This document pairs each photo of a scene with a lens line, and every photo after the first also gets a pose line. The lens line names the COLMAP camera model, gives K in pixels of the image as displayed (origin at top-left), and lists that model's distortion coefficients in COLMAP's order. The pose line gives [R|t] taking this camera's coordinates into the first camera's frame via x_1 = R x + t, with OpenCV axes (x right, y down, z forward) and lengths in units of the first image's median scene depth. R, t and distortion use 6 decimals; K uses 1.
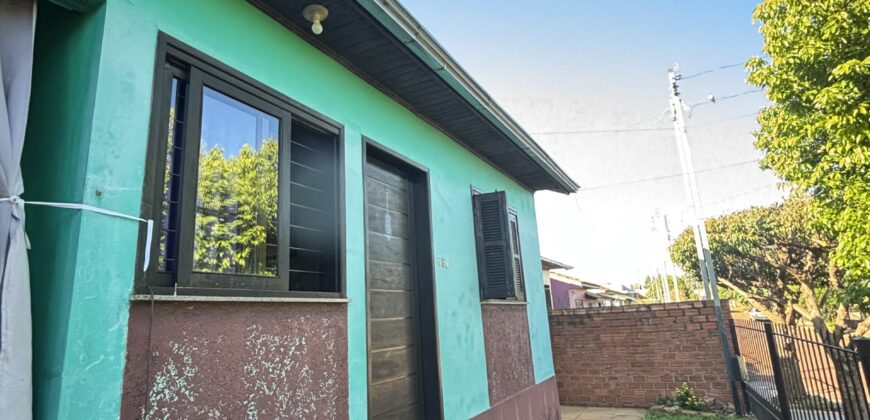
lens RADIAL K [[456.9, 0, 432.9], [0, 456.9, 211.0], [0, 0, 1]] dist [-0.002334, -0.001859]
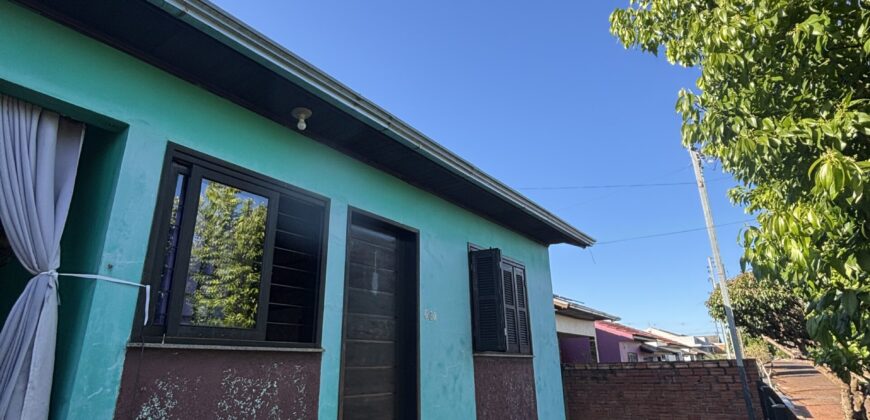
lens RADIAL K [[456.9, 0, 432.9], [0, 456.9, 211.0], [0, 0, 1]] dist [-0.002334, -0.001859]
pose [[0.993085, 0.000271, -0.117399, 0.198561], [-0.011448, 0.995455, -0.094540, -0.043476], [0.116839, 0.095230, 0.988575, -0.132642]]
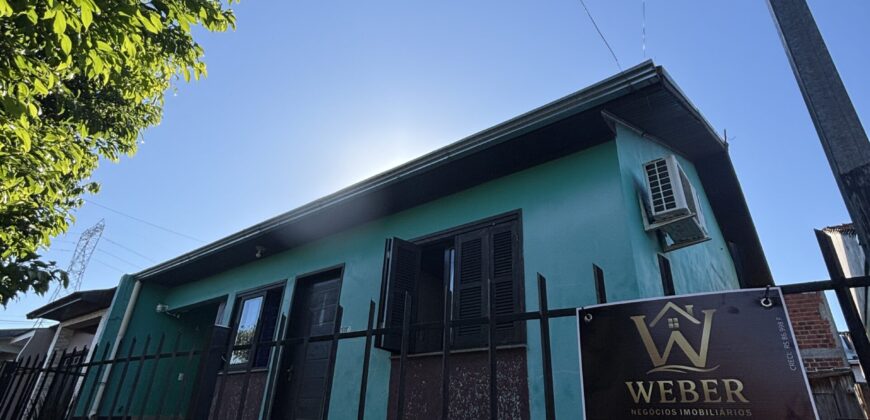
lens RADIAL K [[456.9, 0, 432.9], [0, 456.9, 211.0], [0, 0, 1]] dist [-0.002334, -0.001859]
pose [[-0.155804, -0.405703, -0.900628, 1.551564], [0.195766, 0.880994, -0.430726, 0.511582], [0.968195, -0.243421, -0.057840, 1.728629]]
